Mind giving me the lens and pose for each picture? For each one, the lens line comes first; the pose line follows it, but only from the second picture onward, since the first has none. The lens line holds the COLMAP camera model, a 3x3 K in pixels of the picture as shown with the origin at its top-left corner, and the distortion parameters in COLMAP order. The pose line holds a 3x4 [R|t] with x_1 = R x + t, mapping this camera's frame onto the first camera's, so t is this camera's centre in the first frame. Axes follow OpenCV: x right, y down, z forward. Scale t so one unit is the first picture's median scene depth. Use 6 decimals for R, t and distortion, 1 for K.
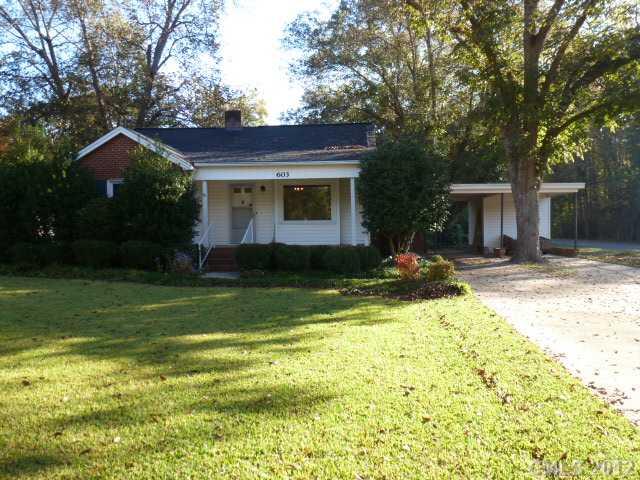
lens RADIAL K [[530.2, 0, 321.1], [0, 530.2, 236.7], [0, 0, 1]] dist [-0.026484, -0.011936]
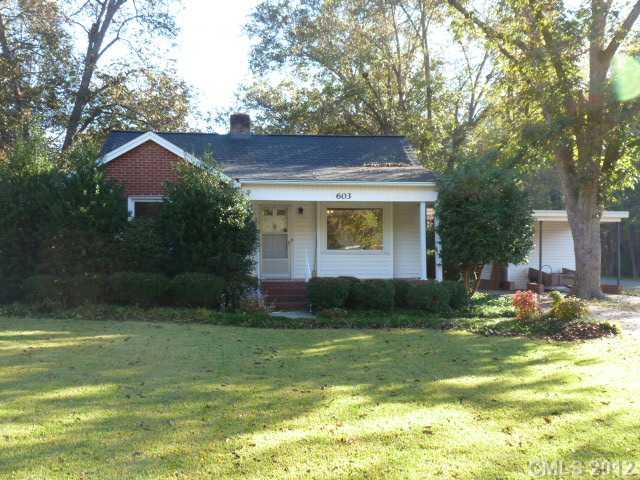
lens RADIAL K [[662.8, 0, 318.7], [0, 662.8, 242.2], [0, 0, 1]] dist [-0.022655, 0.000000]
pose [[0.985203, 0.013706, 0.170841, -0.278587], [-0.007487, 0.999288, -0.036991, -0.003366], [-0.171226, 0.035165, 0.984604, -0.037116]]
